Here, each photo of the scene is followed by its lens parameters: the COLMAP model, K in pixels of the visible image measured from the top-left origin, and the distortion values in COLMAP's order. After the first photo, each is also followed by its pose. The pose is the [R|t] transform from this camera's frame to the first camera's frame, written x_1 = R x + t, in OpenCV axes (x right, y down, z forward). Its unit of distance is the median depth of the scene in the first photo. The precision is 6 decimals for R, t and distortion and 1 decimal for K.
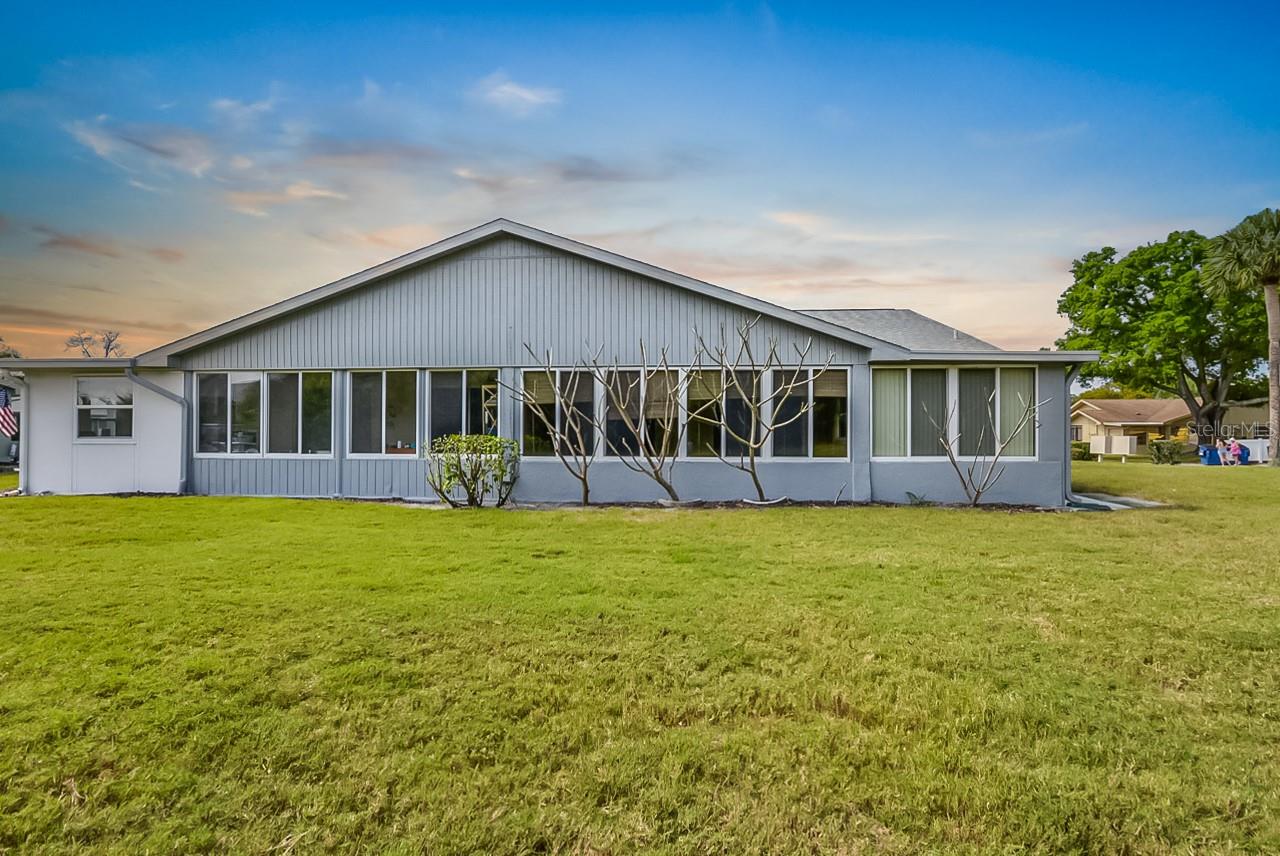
lens RADIAL K [[632.8, 0, 650.9], [0, 632.8, 441.4], [0, 0, 1]] dist [-0.012313, 0.000585]
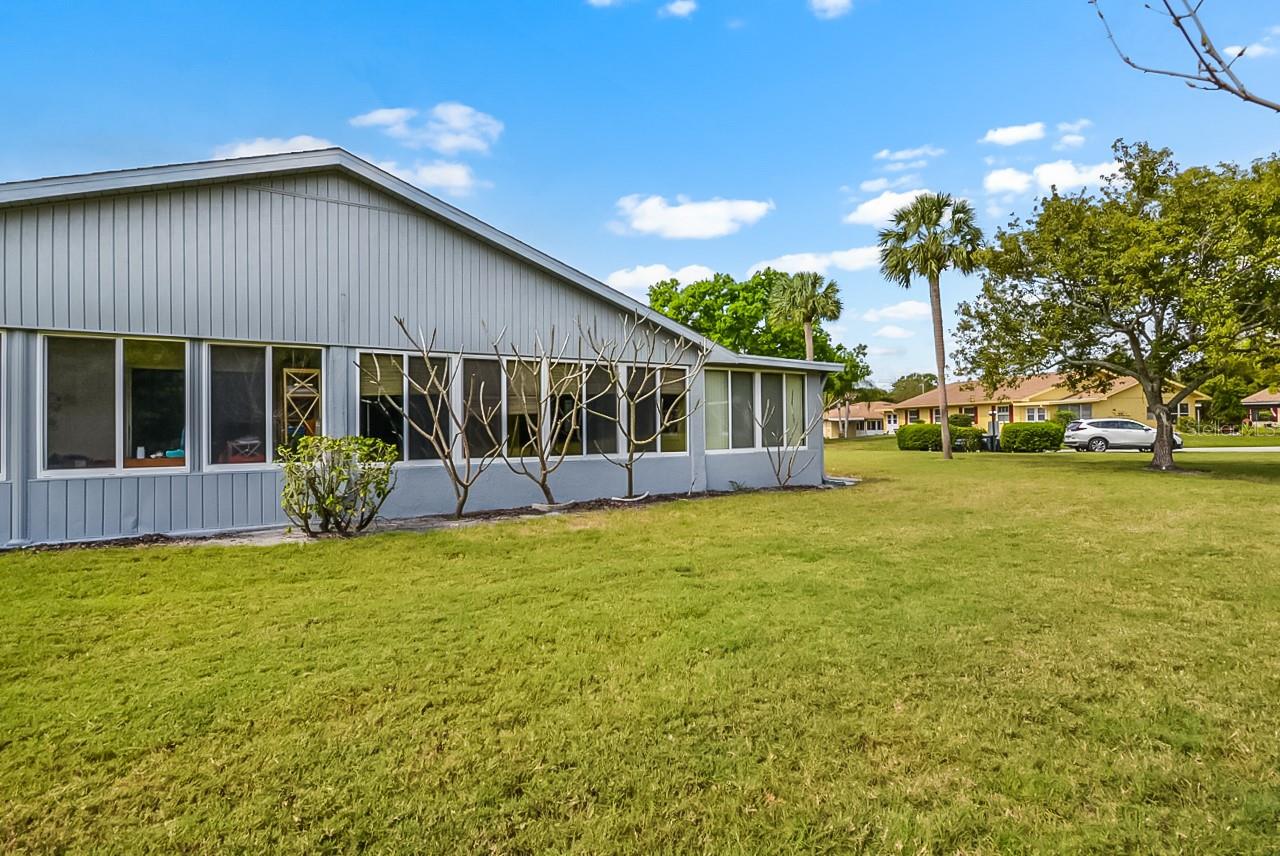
lens RADIAL K [[646.0, 0, 640.0], [0, 646.0, 428.0], [0, 0, 1]] dist [0.021817, 0.000275]
pose [[0.812485, -0.008398, 0.582921, -0.387992], [0.022411, 0.999607, -0.016836, 0.002173], [-0.582551, 0.026744, 0.812354, 0.158674]]
